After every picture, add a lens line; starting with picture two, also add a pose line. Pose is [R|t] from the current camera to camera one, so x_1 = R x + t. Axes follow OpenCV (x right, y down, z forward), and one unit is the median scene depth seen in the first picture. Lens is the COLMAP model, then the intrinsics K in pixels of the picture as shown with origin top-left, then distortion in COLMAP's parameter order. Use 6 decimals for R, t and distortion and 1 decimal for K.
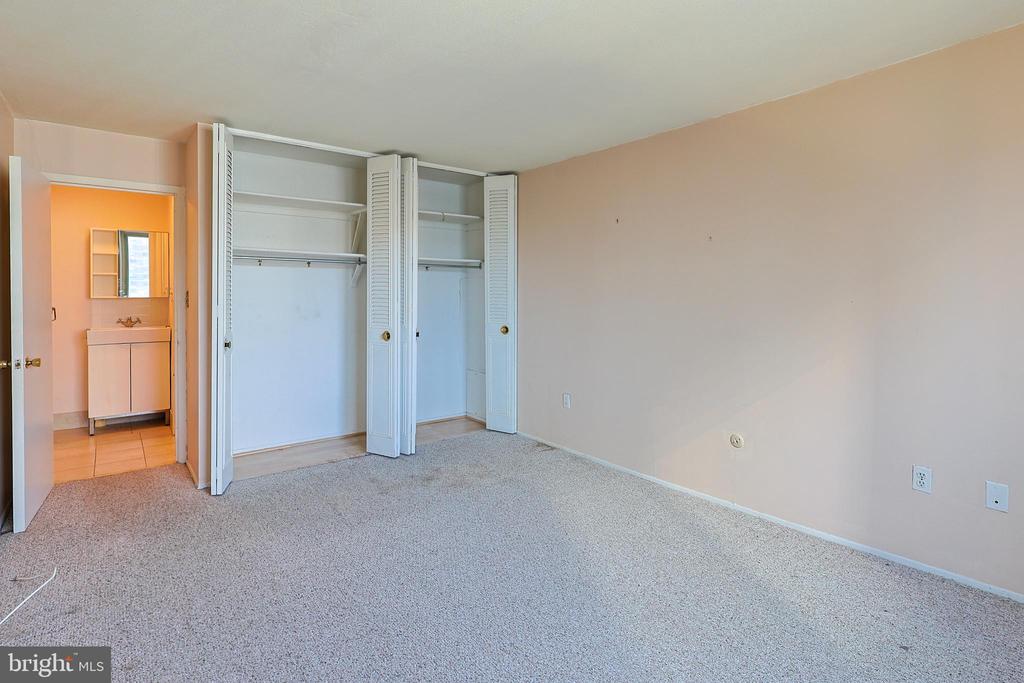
lens RADIAL K [[523.2, 0, 512.7], [0, 523.2, 297.6], [0, 0, 1]] dist [-0.002756, 0.000079]
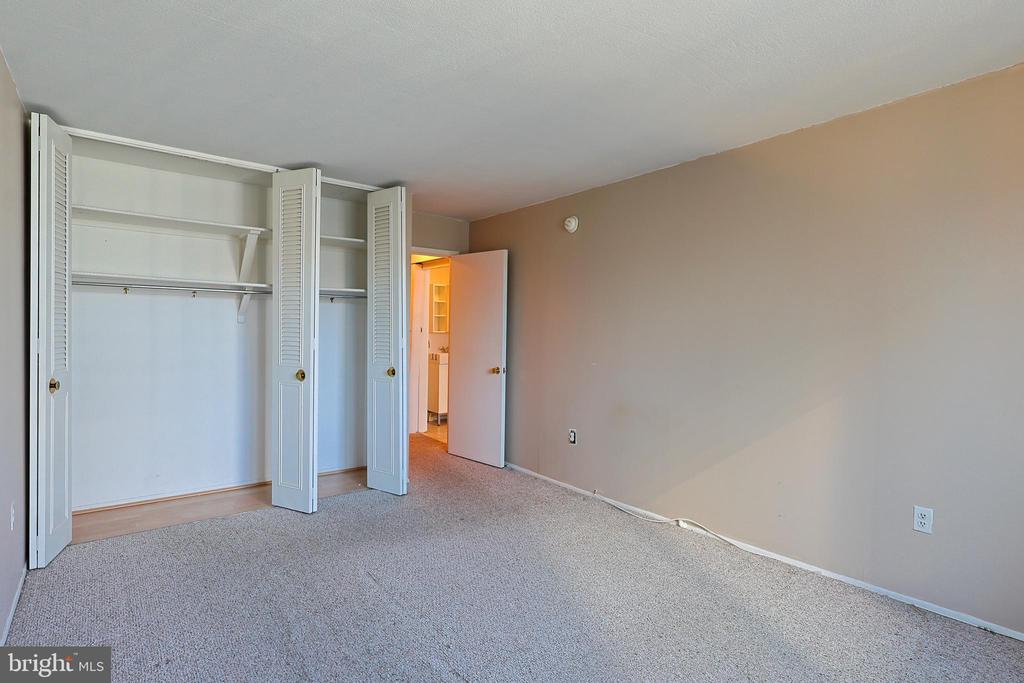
lens RADIAL K [[527.3, 0, 511.5], [0, 527.3, 359.6], [0, 0, 1]] dist [-0.048279, 0.062579]
pose [[0.999899, 0.013485, -0.004524, 0.149913], [-0.013261, 0.998843, 0.046219, -0.000346], [0.005142, -0.046155, 0.998921, 0.121685]]
